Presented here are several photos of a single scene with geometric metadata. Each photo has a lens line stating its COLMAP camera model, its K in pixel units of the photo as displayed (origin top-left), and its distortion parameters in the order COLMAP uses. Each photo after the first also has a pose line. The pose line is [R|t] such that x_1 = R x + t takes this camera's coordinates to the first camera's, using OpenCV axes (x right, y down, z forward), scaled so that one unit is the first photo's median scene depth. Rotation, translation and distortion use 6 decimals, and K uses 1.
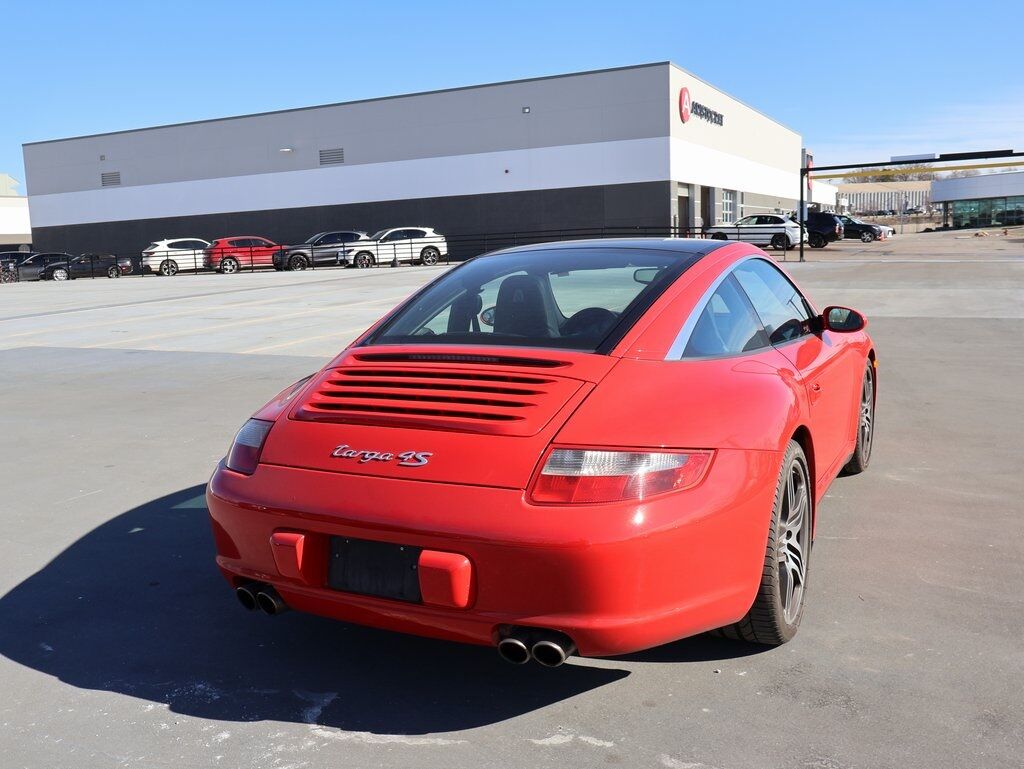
lens RADIAL K [[963.7, 0, 519.6], [0, 963.7, 390.5], [0, 0, 1]] dist [0.005302, 0.000000]
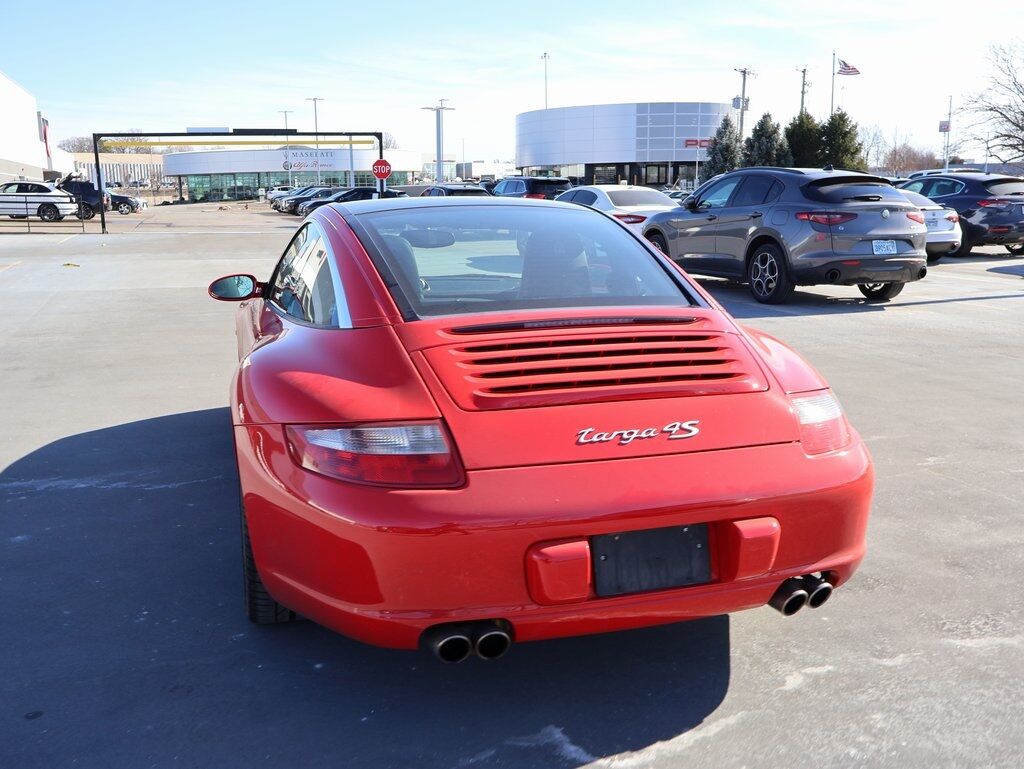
lens RADIAL K [[963.7, 0, 521.2], [0, 963.7, 391.1], [0, 0, 1]] dist [0.005302, 0.000000]
pose [[0.727085, -0.114428, 0.676945, -0.692263], [0.095748, 0.993277, 0.065060, -0.032409], [-0.679838, 0.017512, 0.733153, 0.364064]]
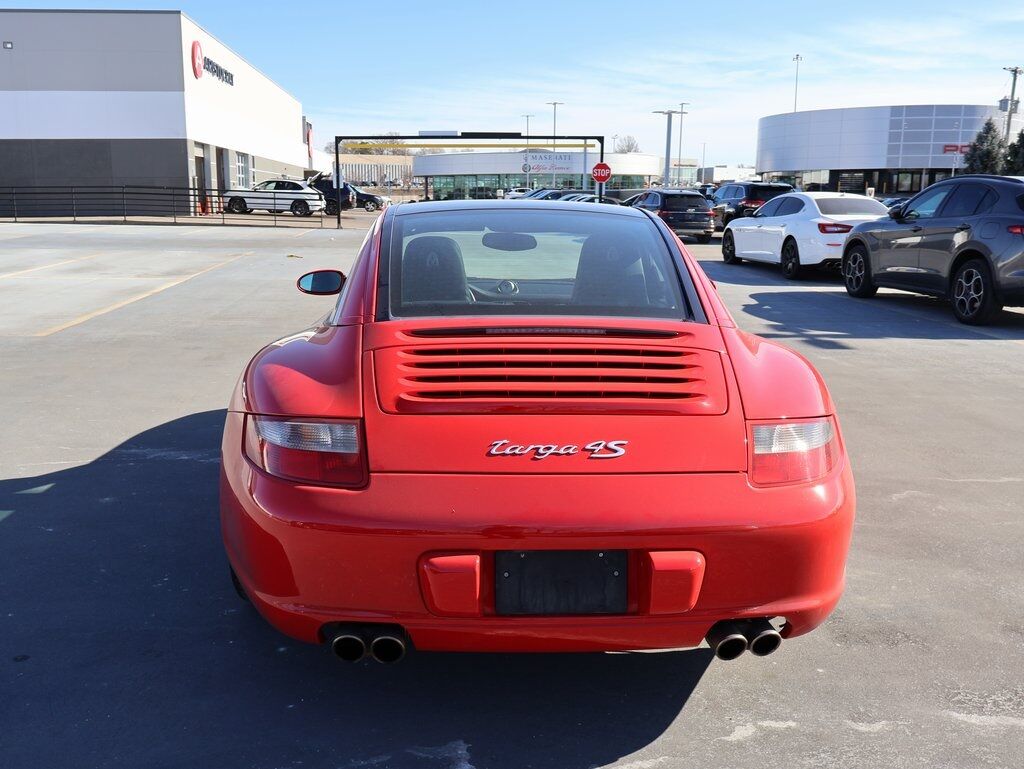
lens RADIAL K [[963.7, 0, 518.6], [0, 963.7, 379.9], [0, 0, 1]] dist [0.005302, 0.000000]
pose [[0.870313, -0.052922, 0.489648, -0.497502], [0.041364, 0.998552, 0.034404, -0.019849], [-0.490759, -0.009689, 0.871241, 0.240219]]
